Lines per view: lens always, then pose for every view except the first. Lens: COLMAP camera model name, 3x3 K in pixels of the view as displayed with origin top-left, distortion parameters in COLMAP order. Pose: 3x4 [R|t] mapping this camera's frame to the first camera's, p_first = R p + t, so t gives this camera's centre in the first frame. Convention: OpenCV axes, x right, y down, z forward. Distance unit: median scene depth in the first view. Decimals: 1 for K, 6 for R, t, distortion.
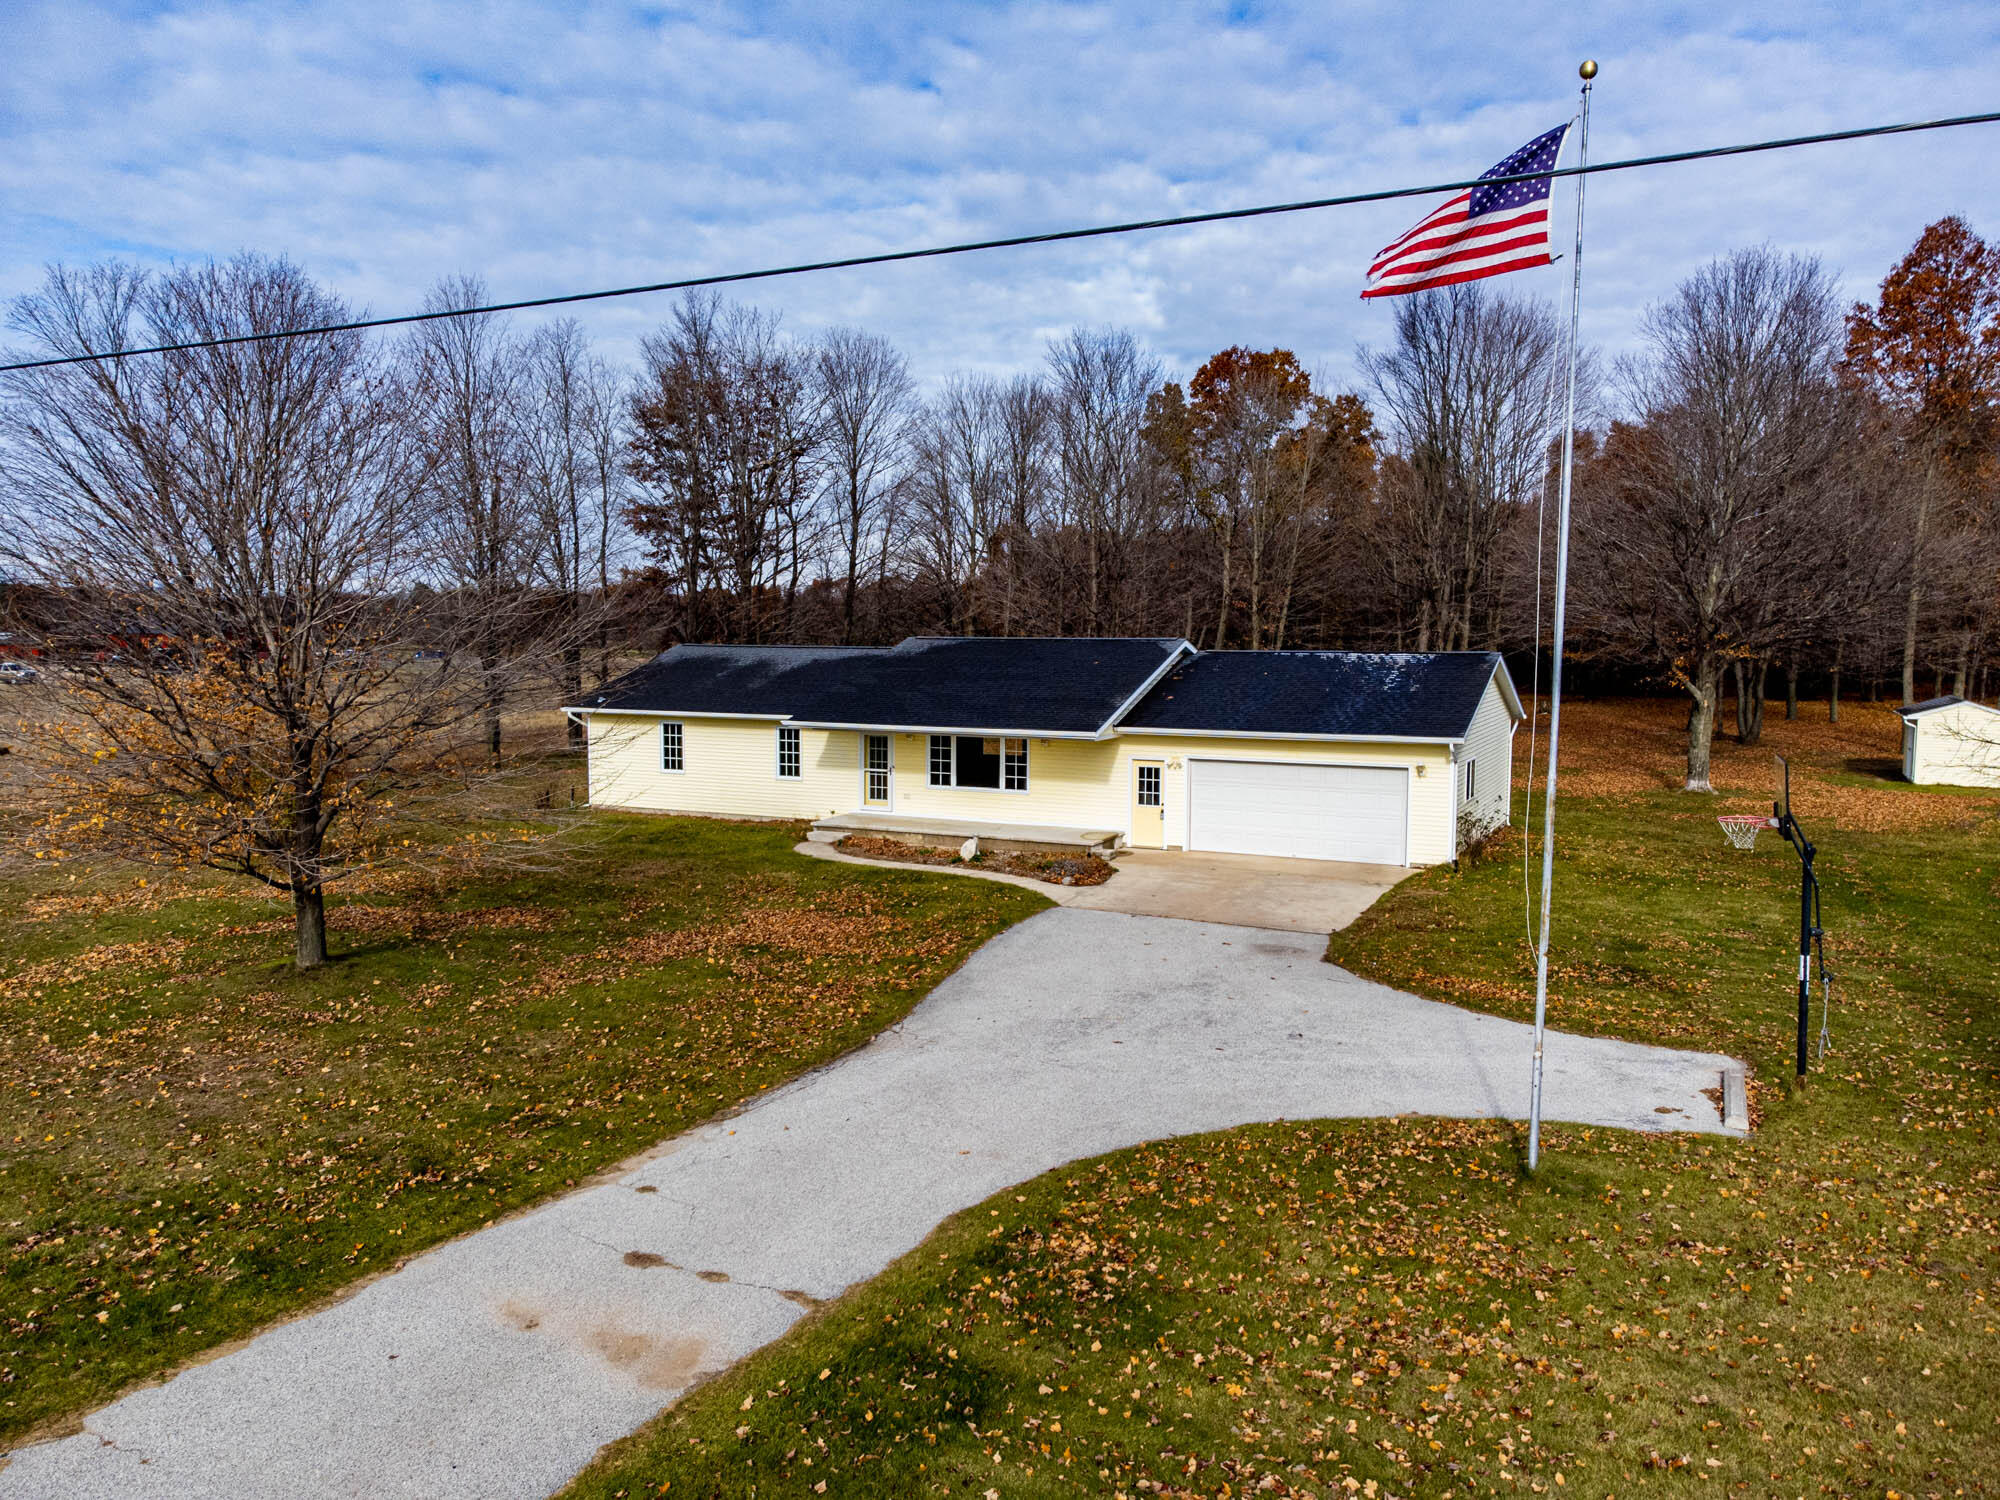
lens RADIAL K [[1477.0, 0, 1000.1], [0, 1477.0, 766.3], [0, 0, 1]] dist [0.008965, -0.005257]
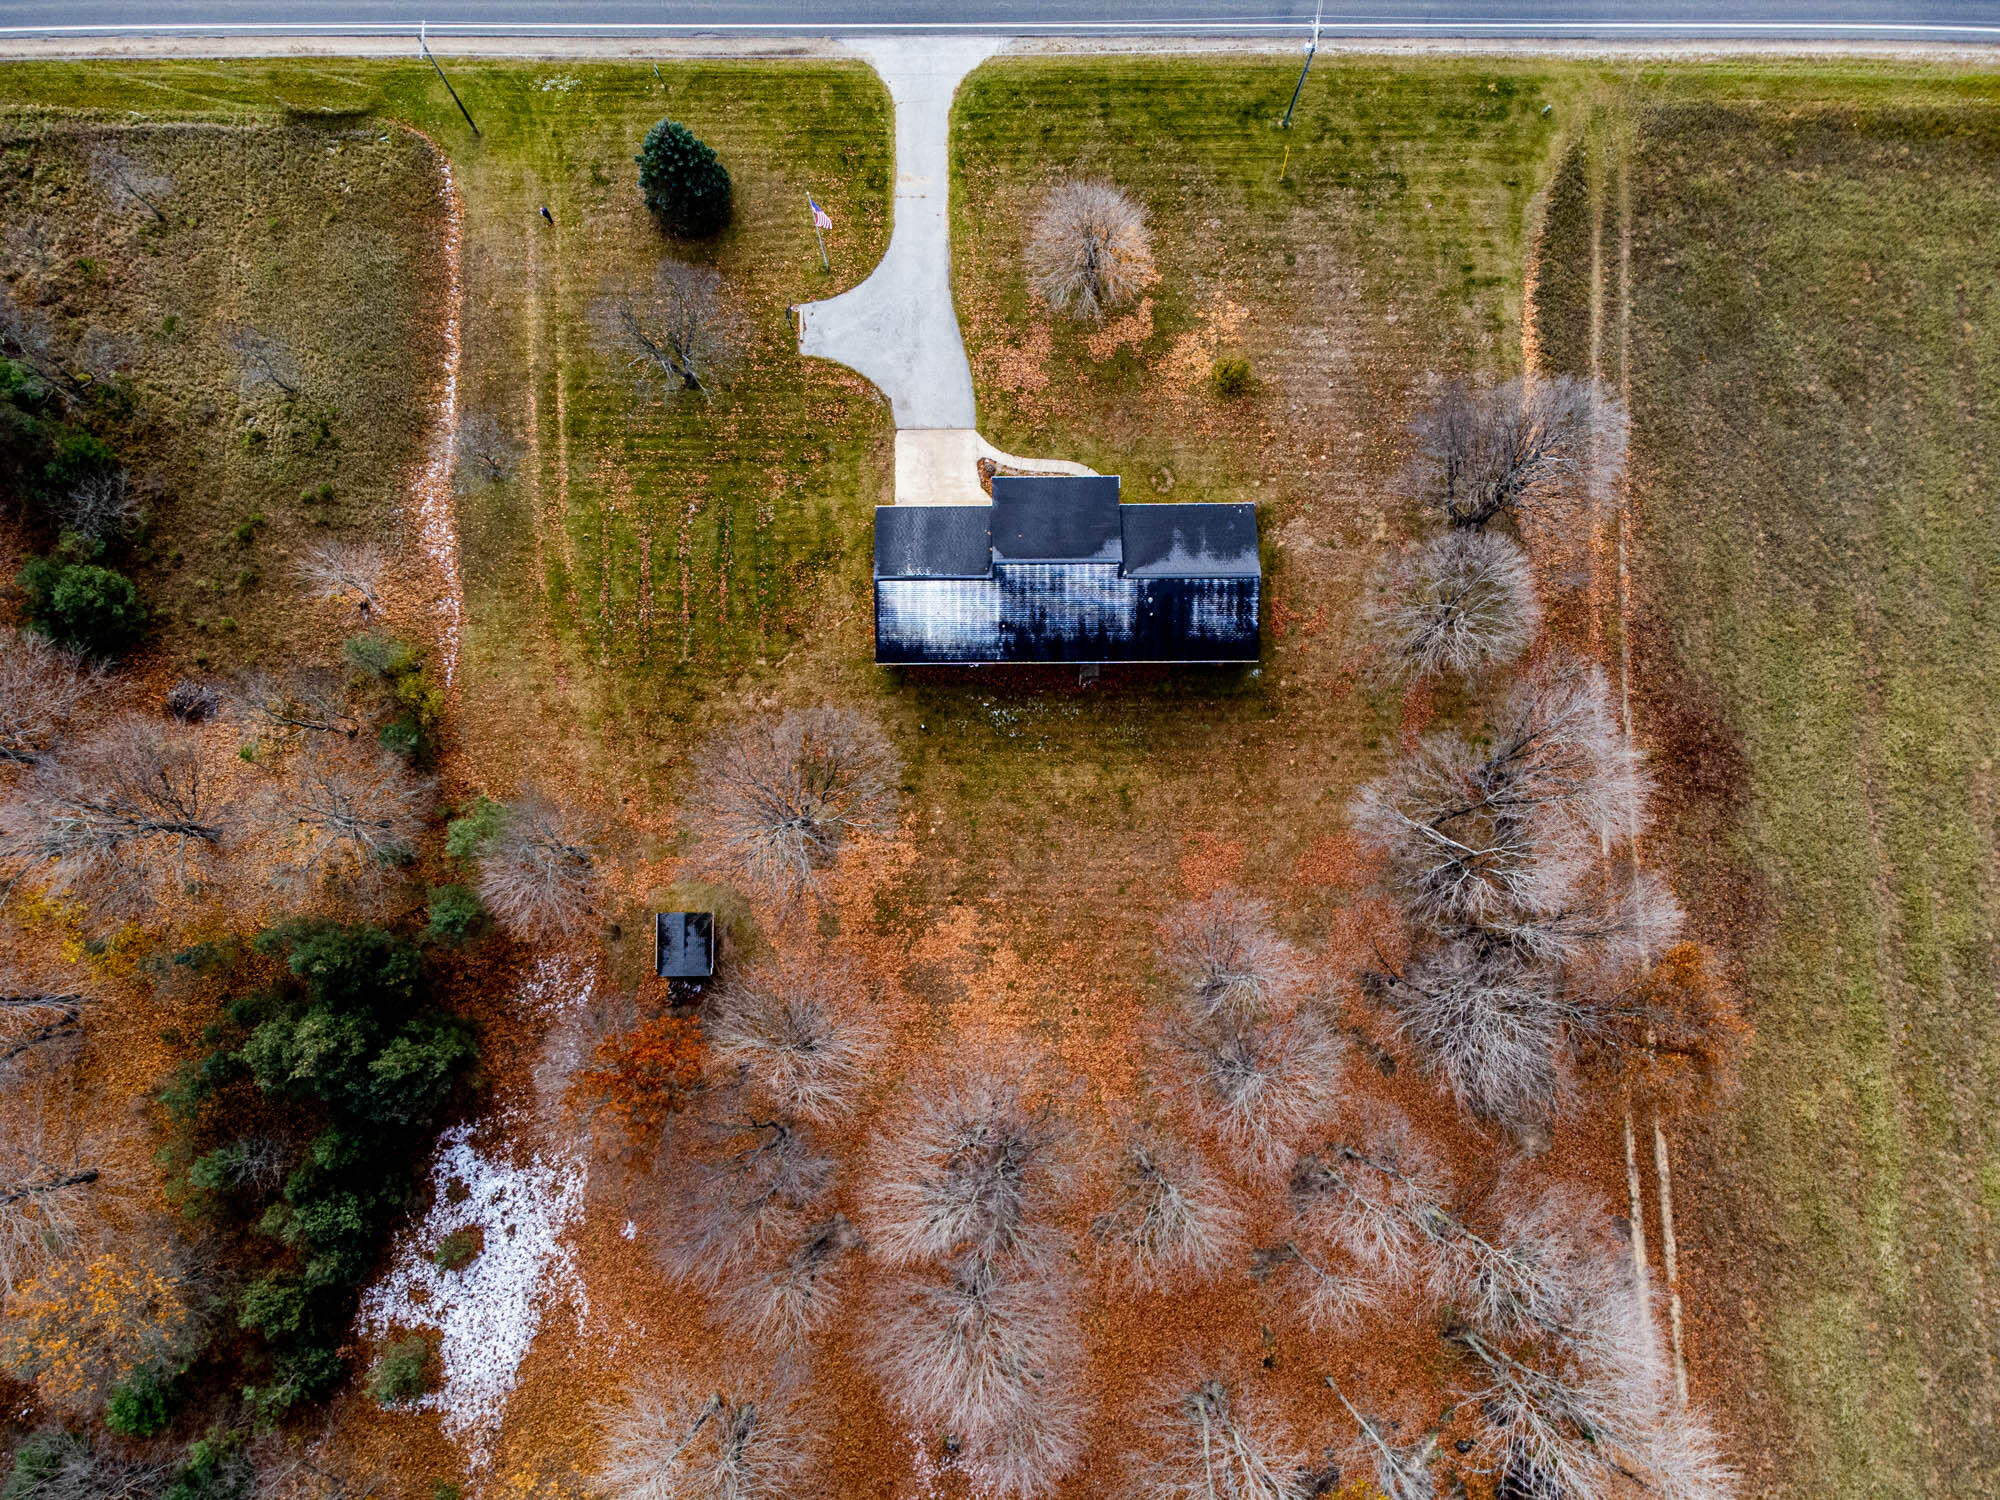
lens RADIAL K [[1477.0, 0, 1000.6], [0, 1477.0, 753.3], [0, 0, 1]] dist [0.008965, -0.005257]
pose [[-0.892790, 0.446222, -0.061739, 0.428291], [-0.053157, 0.031738, 0.998082, -2.647547], [0.447326, 0.894359, -0.004616, 1.364992]]
